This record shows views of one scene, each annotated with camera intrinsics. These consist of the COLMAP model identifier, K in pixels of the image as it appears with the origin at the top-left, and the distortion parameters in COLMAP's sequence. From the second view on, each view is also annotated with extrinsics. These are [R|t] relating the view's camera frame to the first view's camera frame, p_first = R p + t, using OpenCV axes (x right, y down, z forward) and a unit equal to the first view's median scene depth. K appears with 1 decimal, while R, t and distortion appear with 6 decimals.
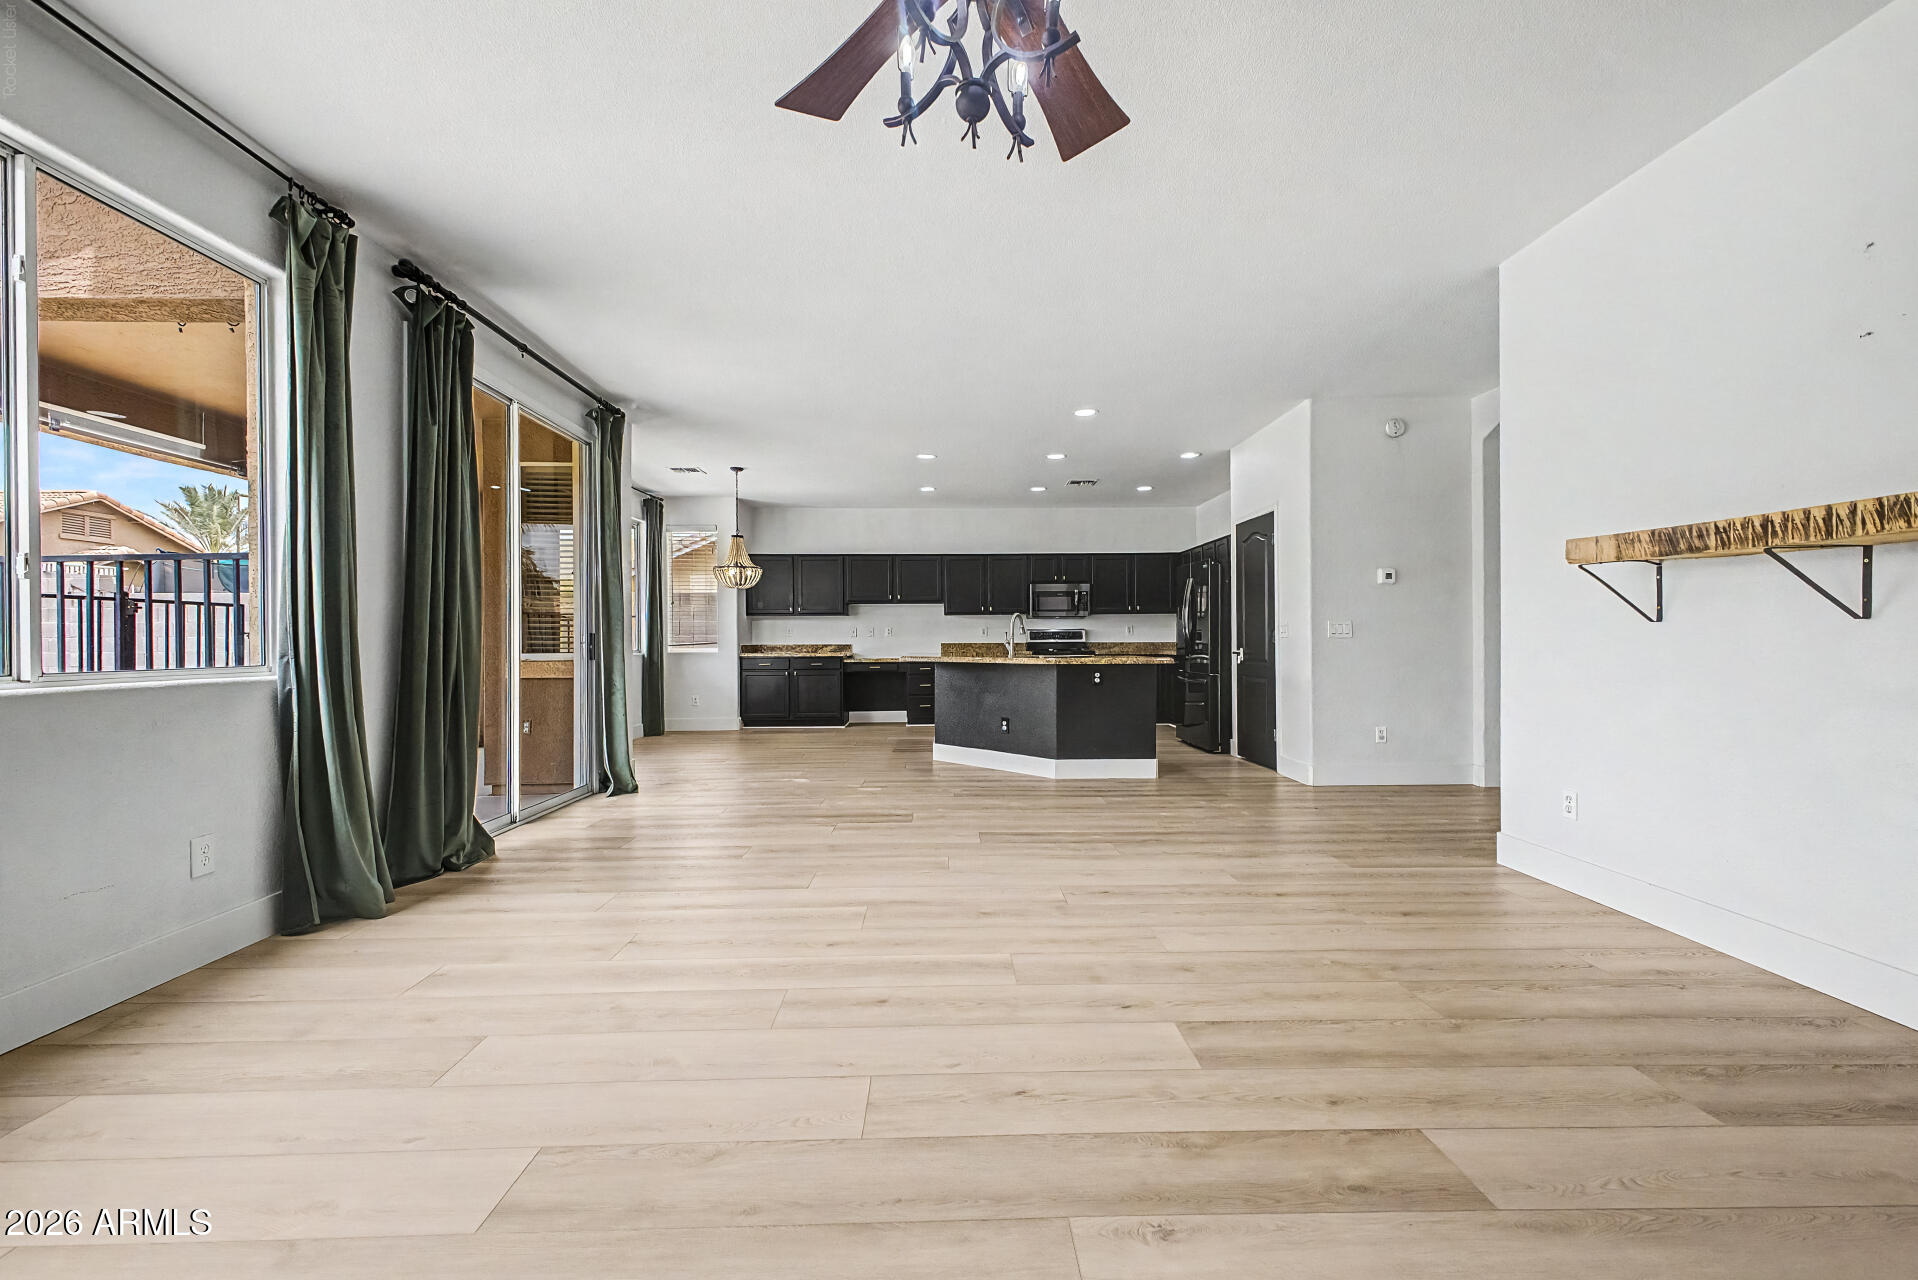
lens RADIAL K [[762.3, 0, 954.4], [0, 762.3, 640.3], [0, 0, 1]] dist [0.028292, -0.010584]
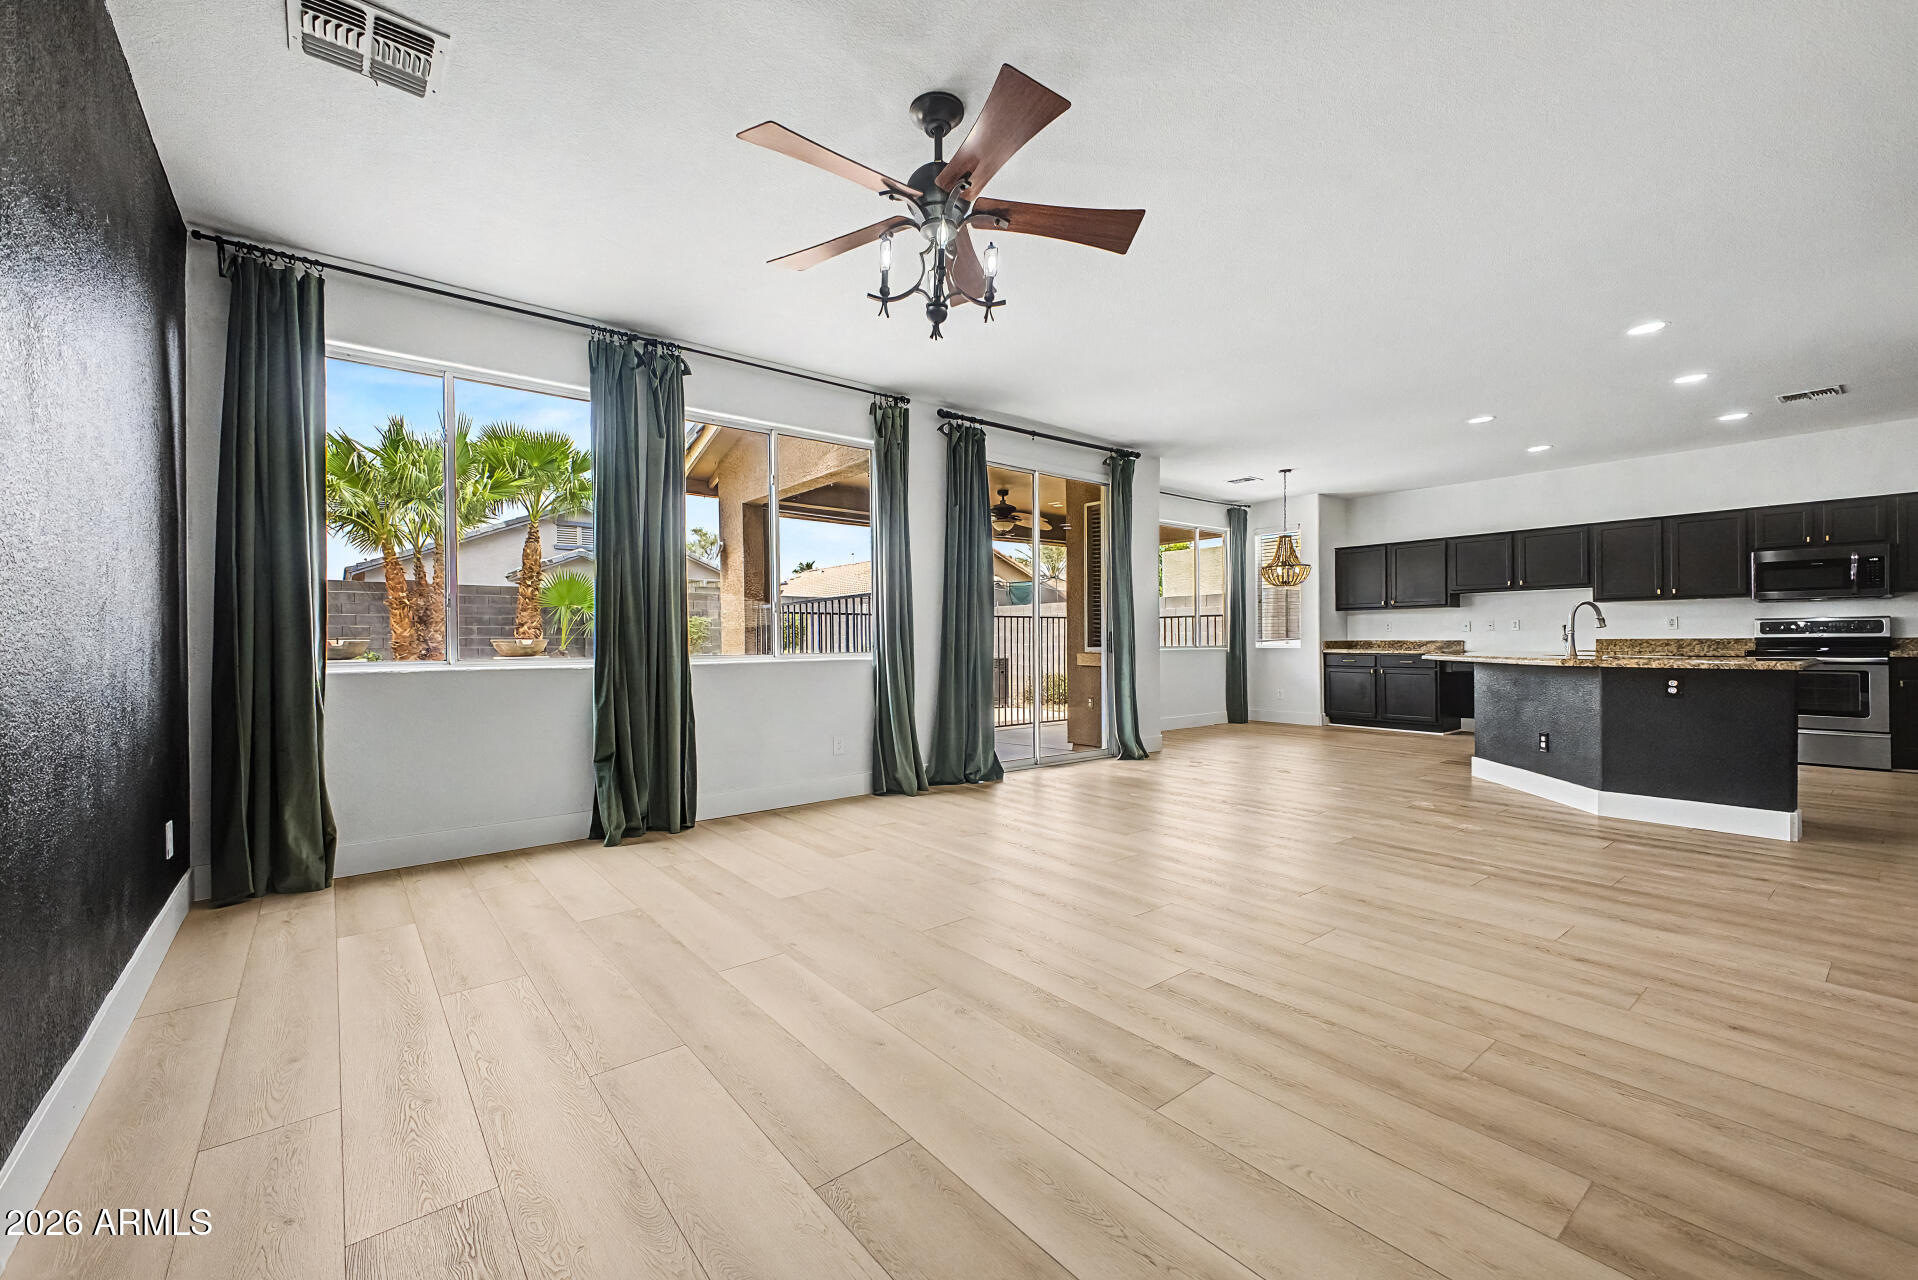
lens RADIAL K [[762.3, 0, 954.4], [0, 762.3, 640.3], [0, 0, 1]] dist [0.028292, -0.010584]
pose [[0.617635, 0.000696, -0.786464, 0.369167], [0.004327, 0.999981, 0.004283, -0.001423], [0.786453, -0.006048, 0.617621, 0.004174]]
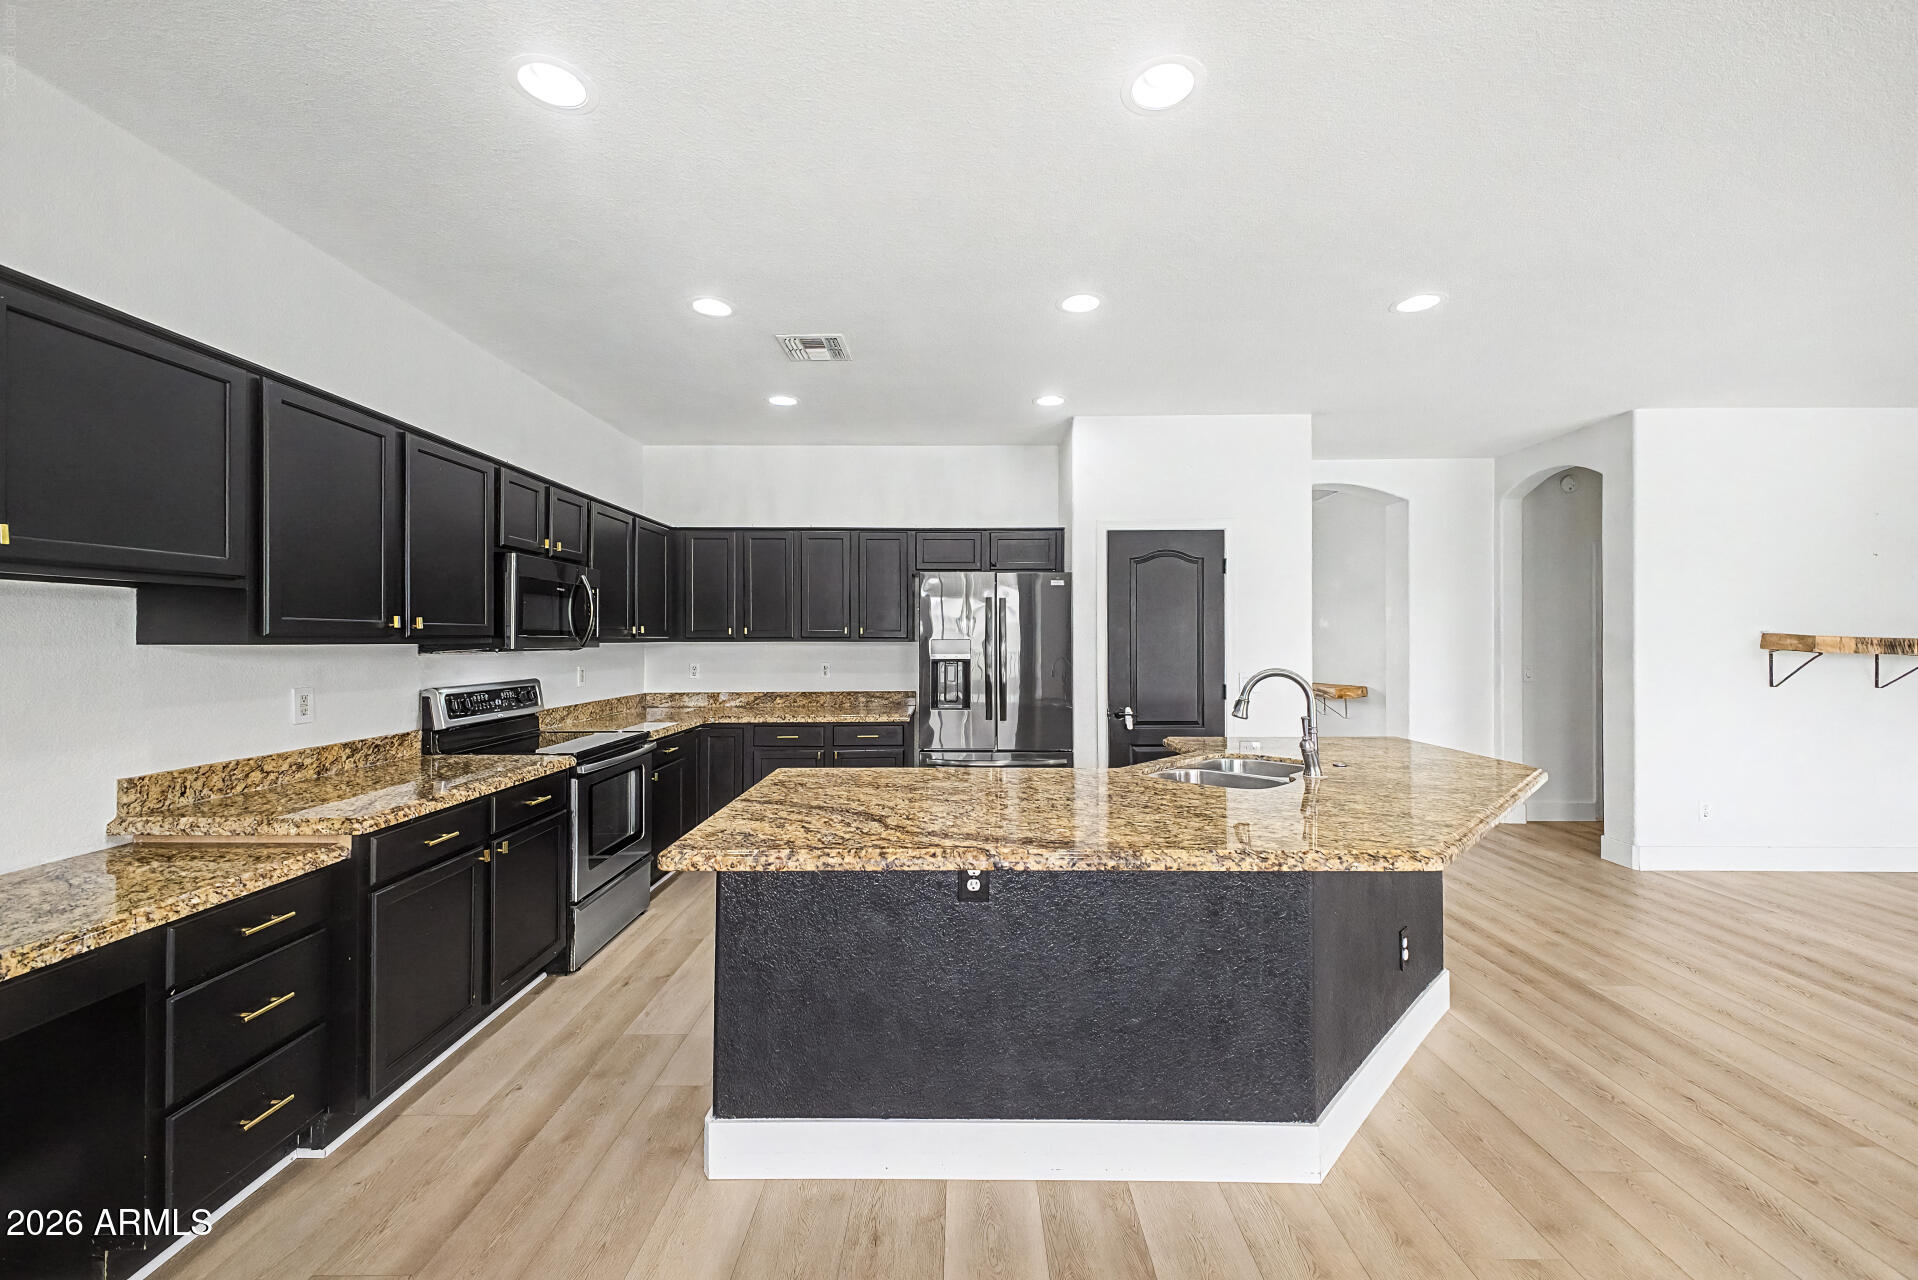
lens RADIAL K [[762.3, 0, 954.4], [0, 762.3, 640.3], [0, 0, 1]] dist [0.028292, -0.010584]
pose [[0.022631, 0.003934, 0.999736, -0.415614], [0.000238, 0.999992, -0.003940, -0.060824], [-0.999744, 0.000327, 0.022630, 1.422699]]
